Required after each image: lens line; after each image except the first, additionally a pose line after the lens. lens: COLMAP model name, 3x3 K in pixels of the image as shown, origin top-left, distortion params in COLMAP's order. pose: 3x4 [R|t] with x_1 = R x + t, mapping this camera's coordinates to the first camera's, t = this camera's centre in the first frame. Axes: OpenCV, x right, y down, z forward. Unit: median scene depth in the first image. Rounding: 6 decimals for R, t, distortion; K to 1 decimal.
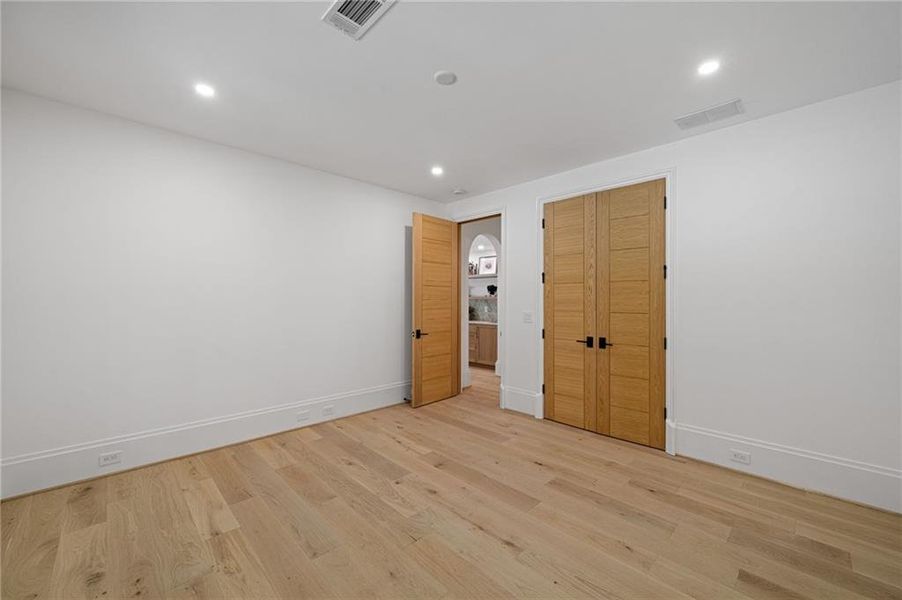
lens RADIAL K [[353.2, 0, 451.6], [0, 353.2, 297.0], [0, 0, 1]] dist [0.000355, -0.000044]
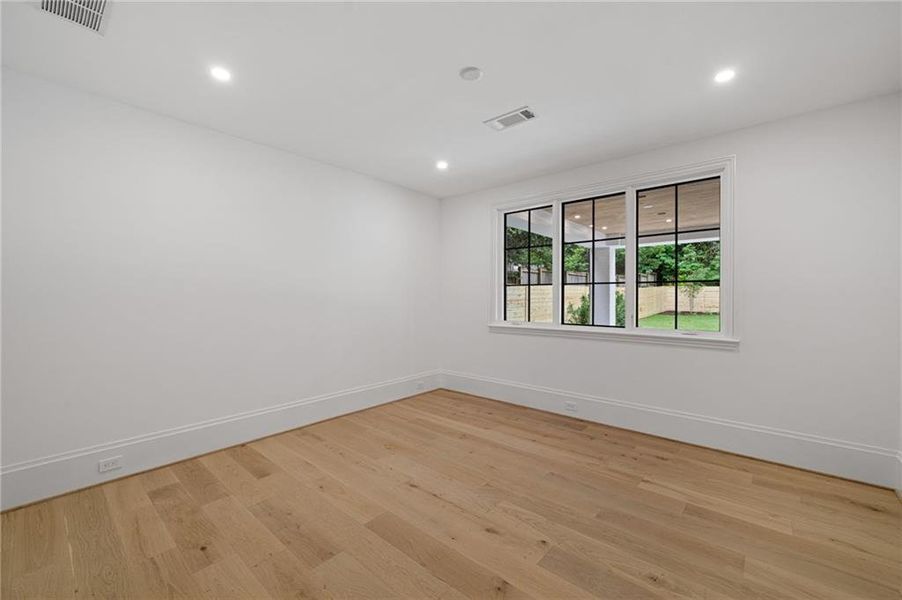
lens RADIAL K [[353.2, 0, 451.6], [0, 353.2, 297.0], [0, 0, 1]] dist [0.000355, -0.000044]
pose [[-0.996257, -0.003226, -0.086377, 0.114043], [-0.002646, 0.999973, -0.006837, 0.020009], [0.086396, -0.006583, -0.996239, 1.884526]]
